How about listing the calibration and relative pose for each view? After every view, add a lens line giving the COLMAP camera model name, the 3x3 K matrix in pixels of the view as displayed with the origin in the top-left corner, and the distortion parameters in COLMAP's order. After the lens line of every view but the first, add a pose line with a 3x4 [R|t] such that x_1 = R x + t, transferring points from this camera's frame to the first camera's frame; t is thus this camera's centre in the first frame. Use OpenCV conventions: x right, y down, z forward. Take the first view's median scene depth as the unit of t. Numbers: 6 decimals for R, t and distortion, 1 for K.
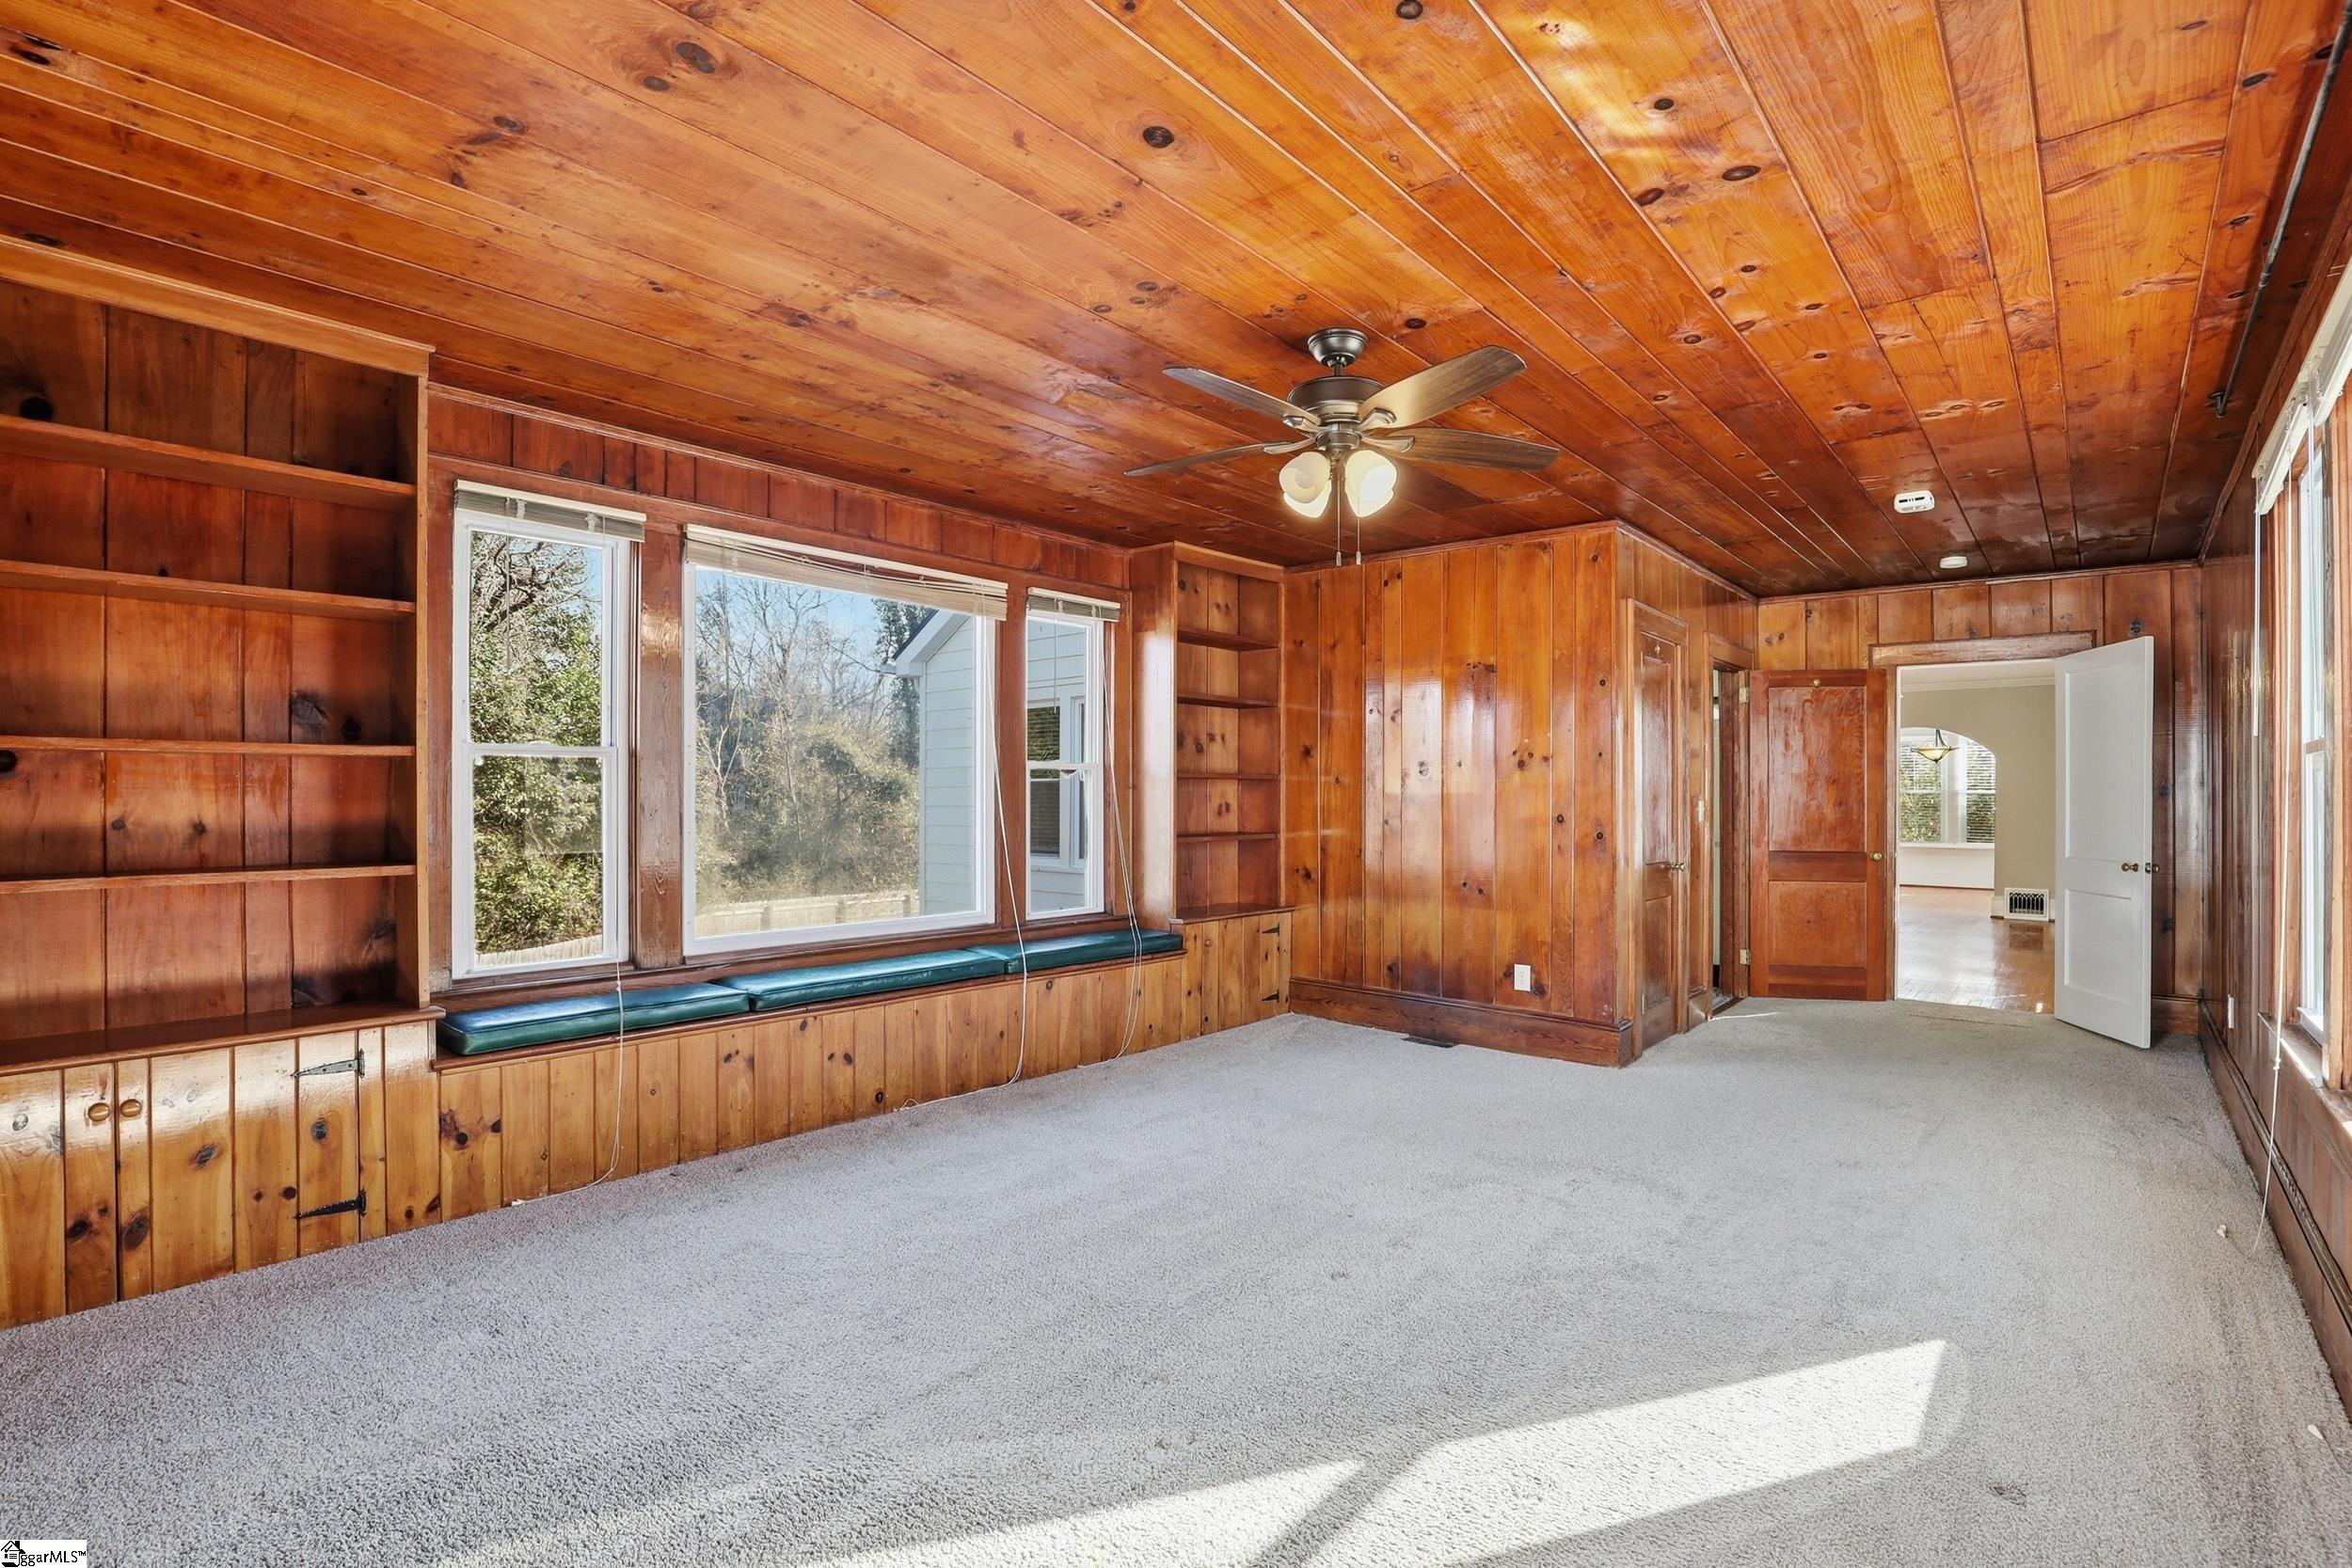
lens RADIAL K [[1090.2, 0, 1182.7], [0, 1090.2, 793.4], [0, 0, 1]] dist [-0.038252, 0.007734]
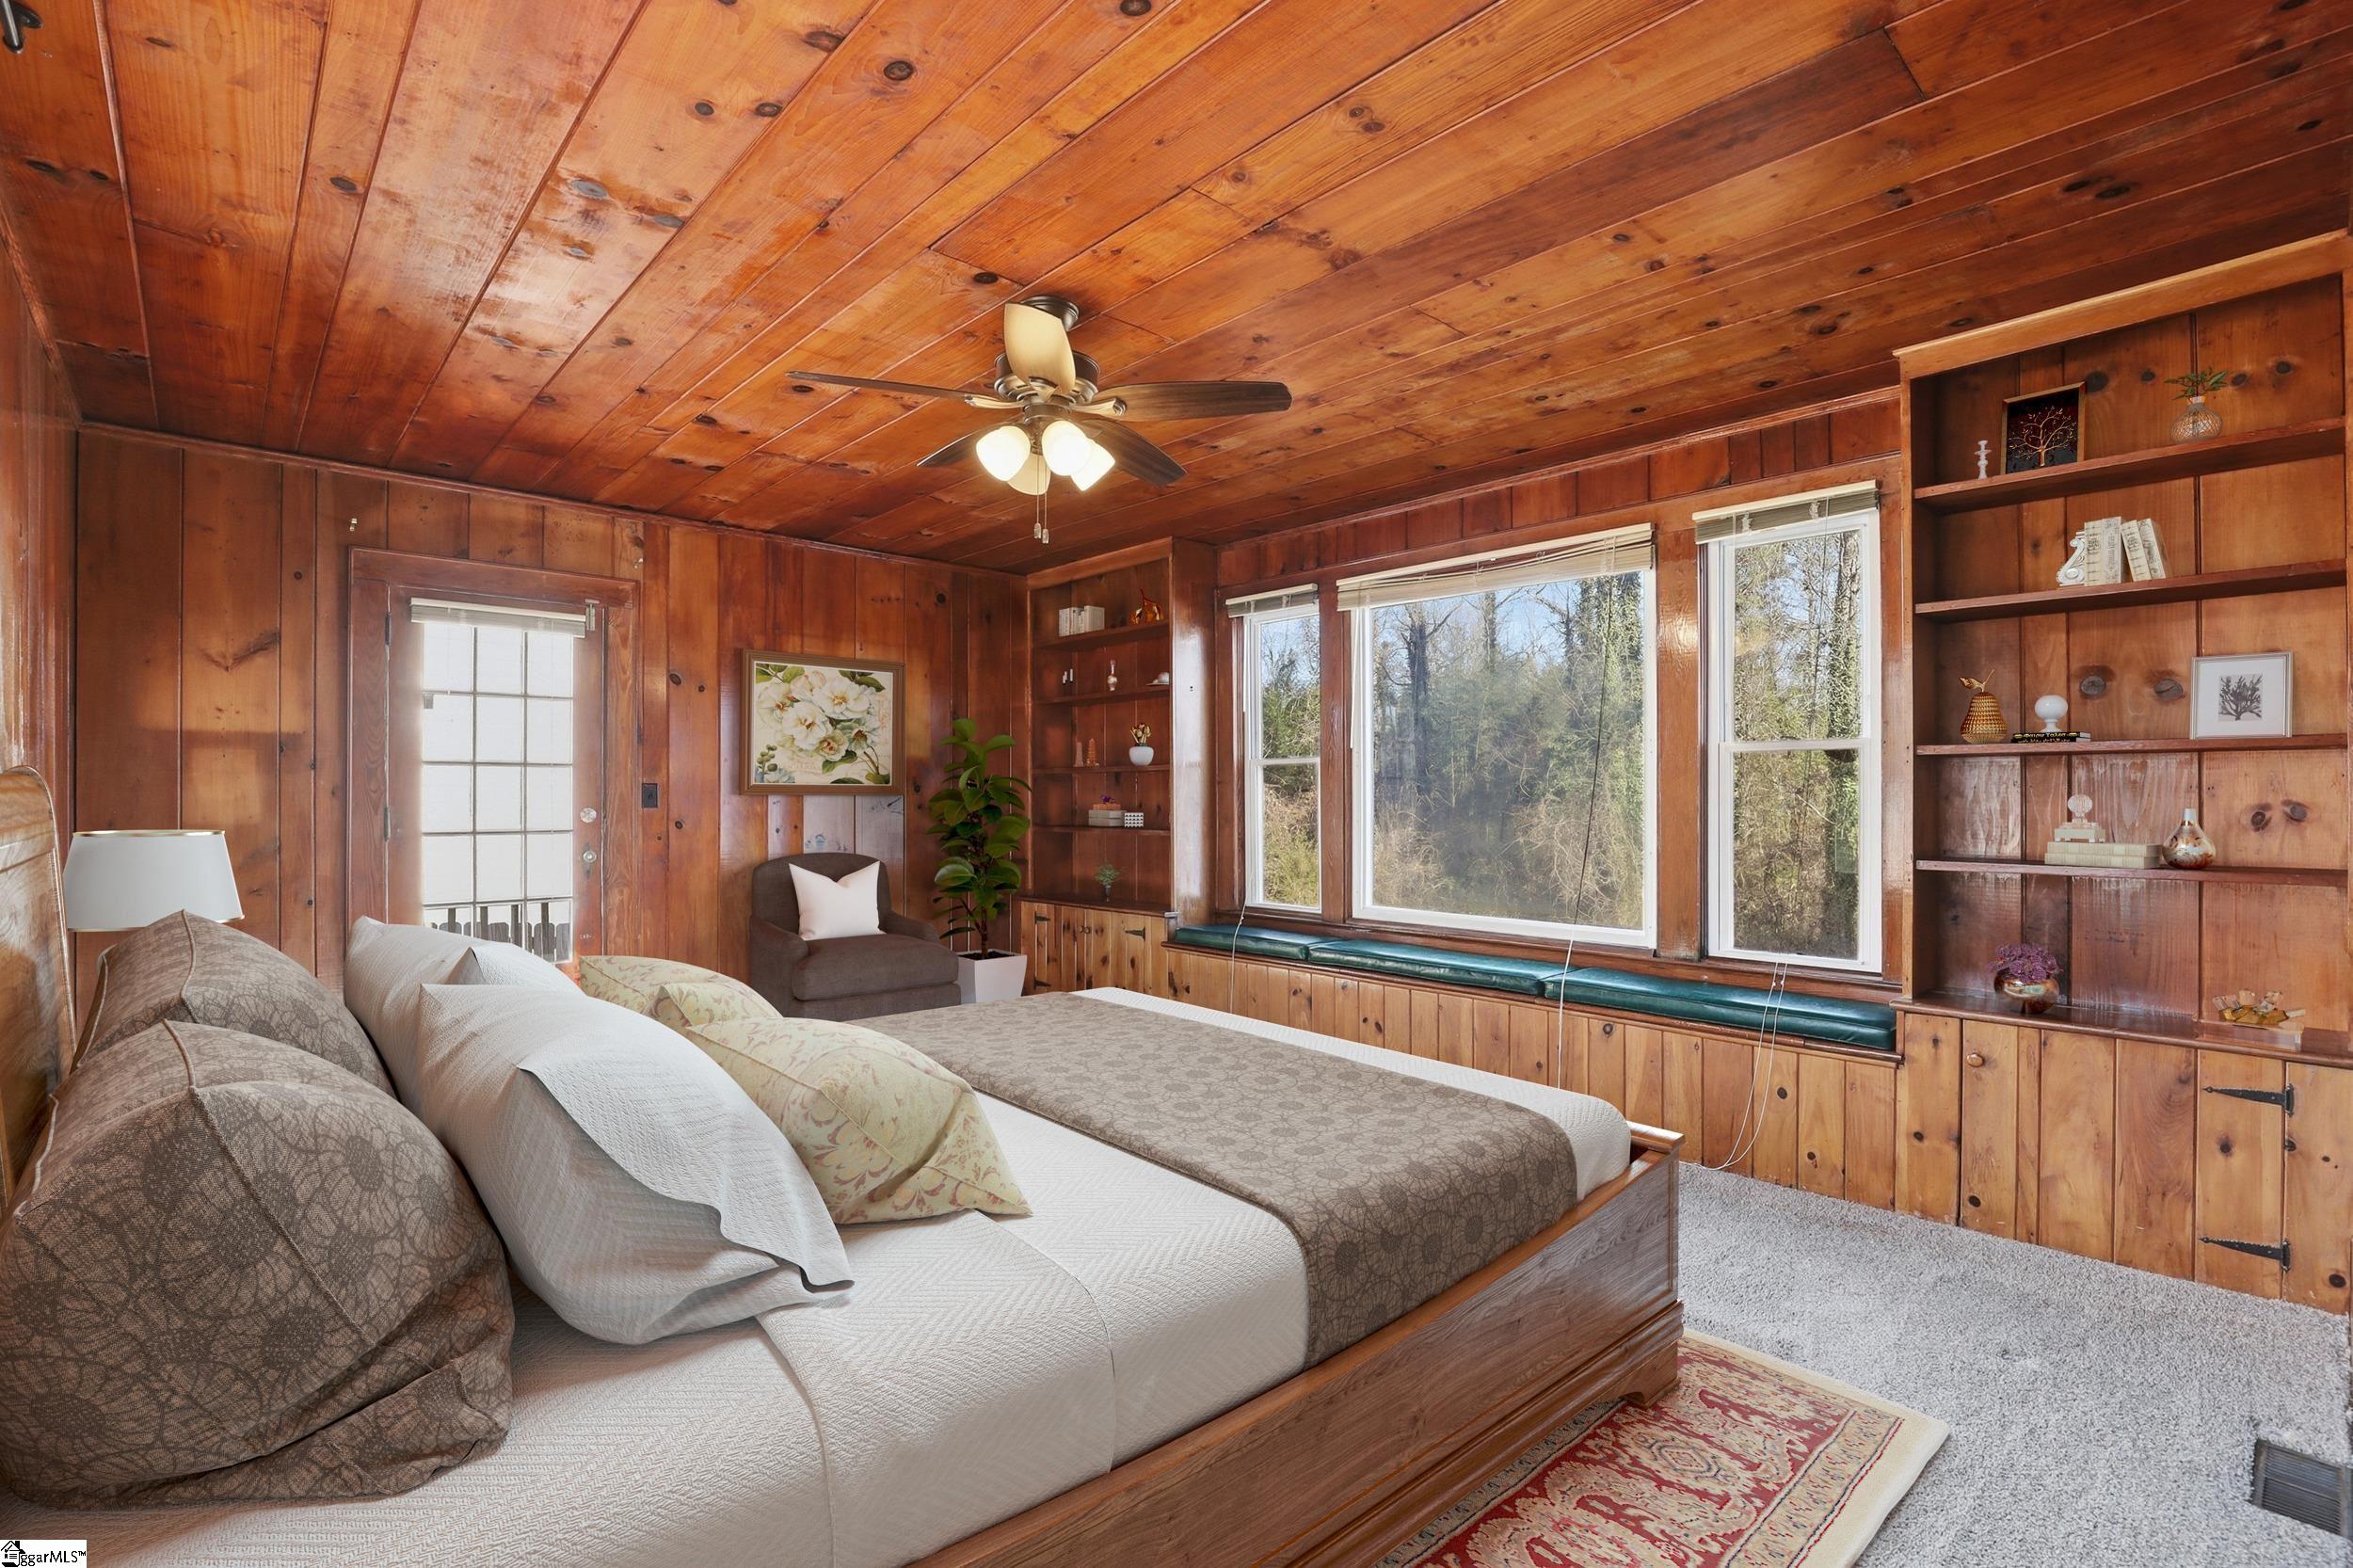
lens RADIAL K [[1090.8, 0, 1183.2], [0, 1090.8, 793.4], [0, 0, 1]] dist [-0.038252, 0.007734]
pose [[-0.112334, -0.008010, -0.993638, 0.740573], [-0.002542, 0.999967, -0.007774, 0.013645], [0.993667, 0.001653, -0.112350, 0.837411]]
